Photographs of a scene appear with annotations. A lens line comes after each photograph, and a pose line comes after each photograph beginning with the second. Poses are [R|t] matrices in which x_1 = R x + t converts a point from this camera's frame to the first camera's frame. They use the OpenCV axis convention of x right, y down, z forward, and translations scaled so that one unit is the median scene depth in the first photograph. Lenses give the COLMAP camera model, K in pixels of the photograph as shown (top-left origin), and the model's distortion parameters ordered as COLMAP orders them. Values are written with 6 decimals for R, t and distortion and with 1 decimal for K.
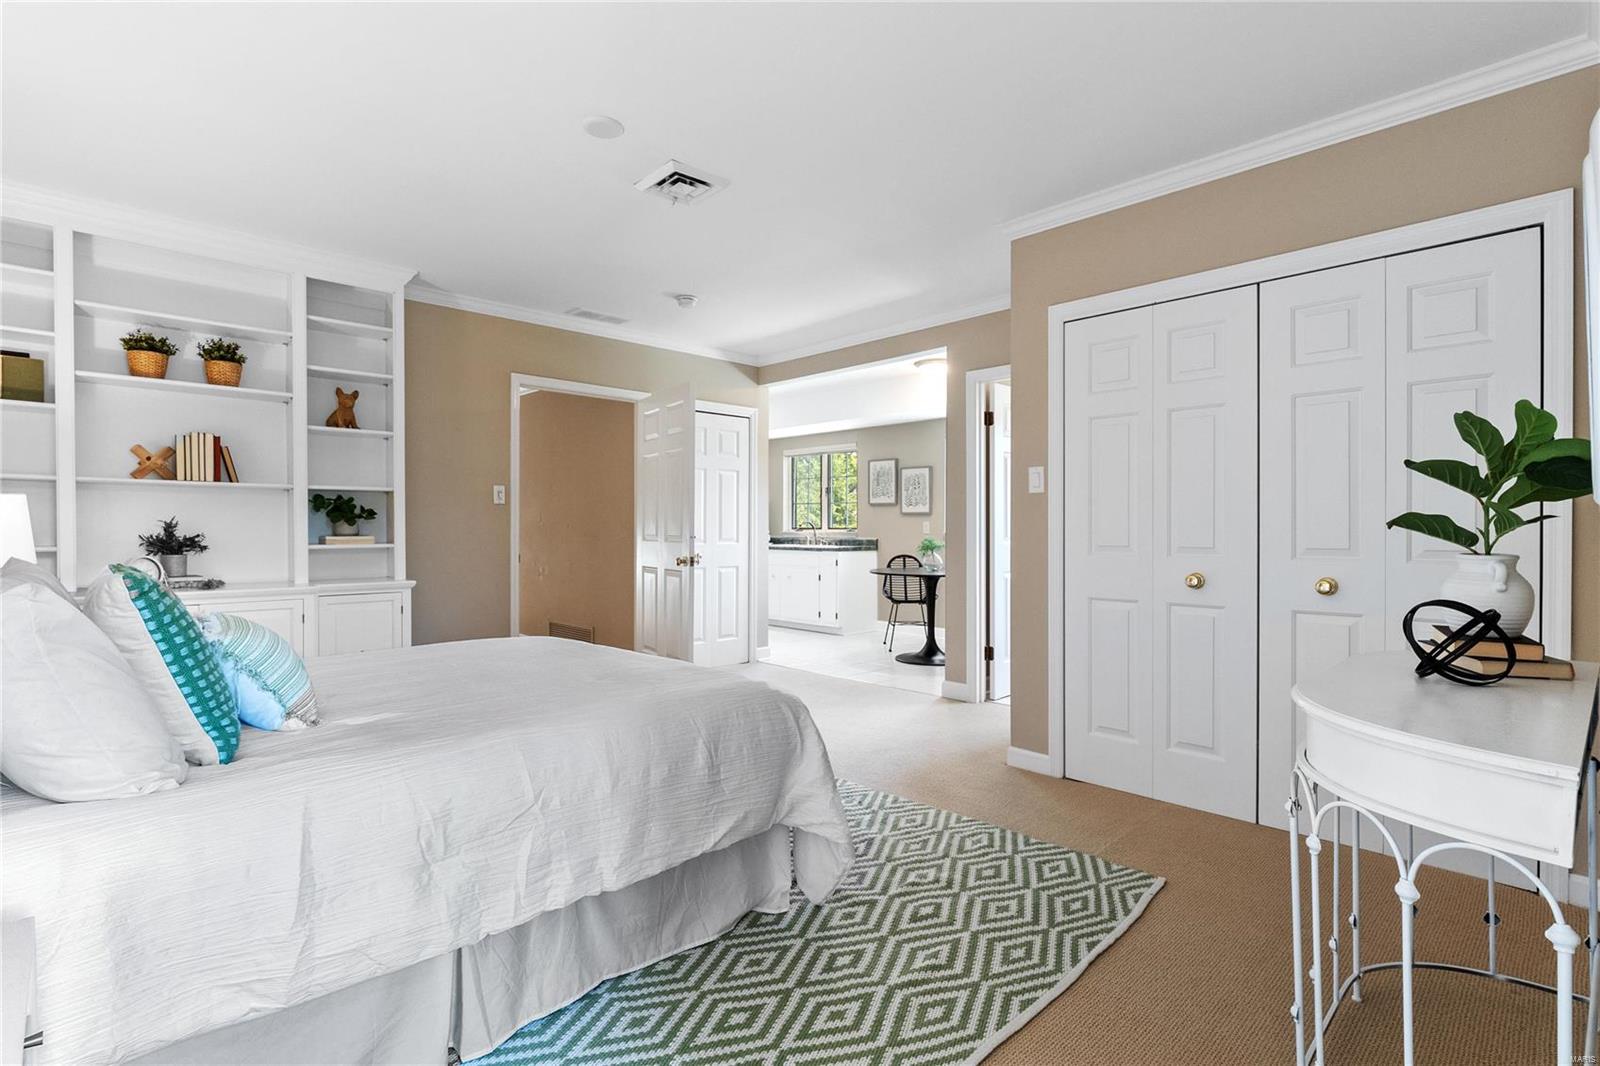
lens RADIAL K [[755.4, 0, 799.1], [0, 755.4, 531.9], [0, 0, 1]] dist [-0.002910, -0.000574]
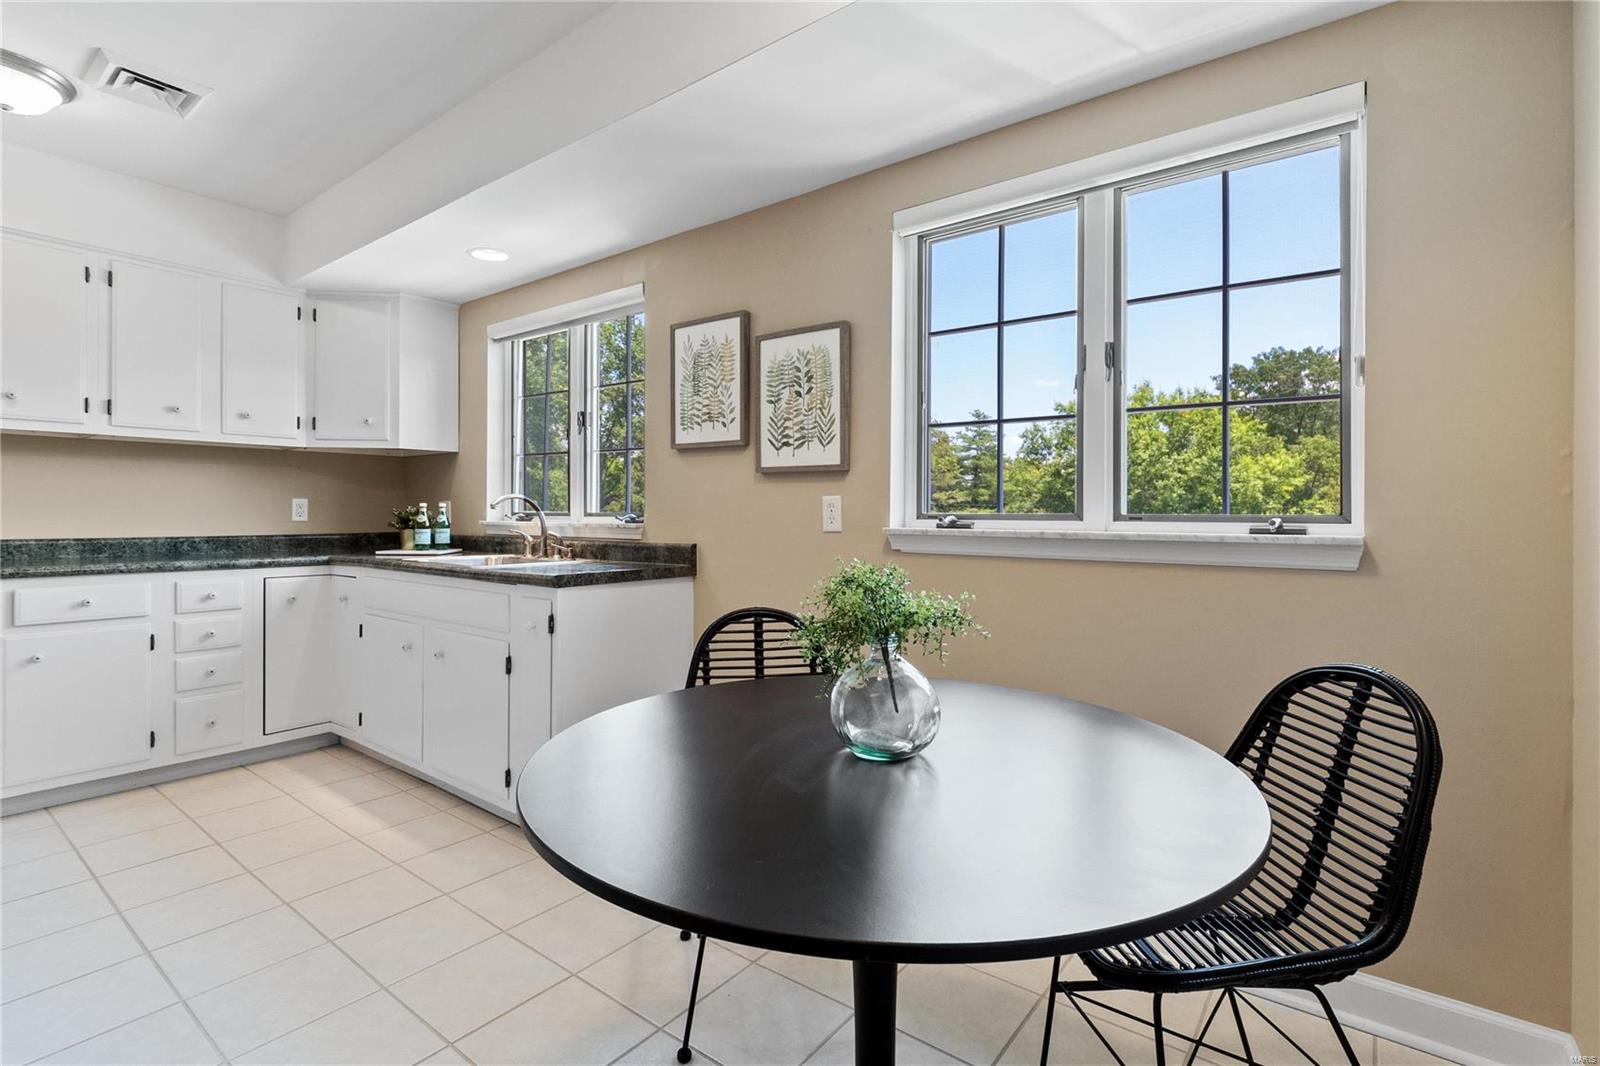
lens RADIAL K [[755.4, 0, 800.5], [0, 755.4, 523.2], [0, 0, 1]] dist [-0.002910, -0.000574]
pose [[0.989274, -0.001288, 0.146066, 0.103660], [0.000216, 0.999973, 0.007357, -0.003465], [-0.146071, -0.007246, 0.989248, 0.656561]]
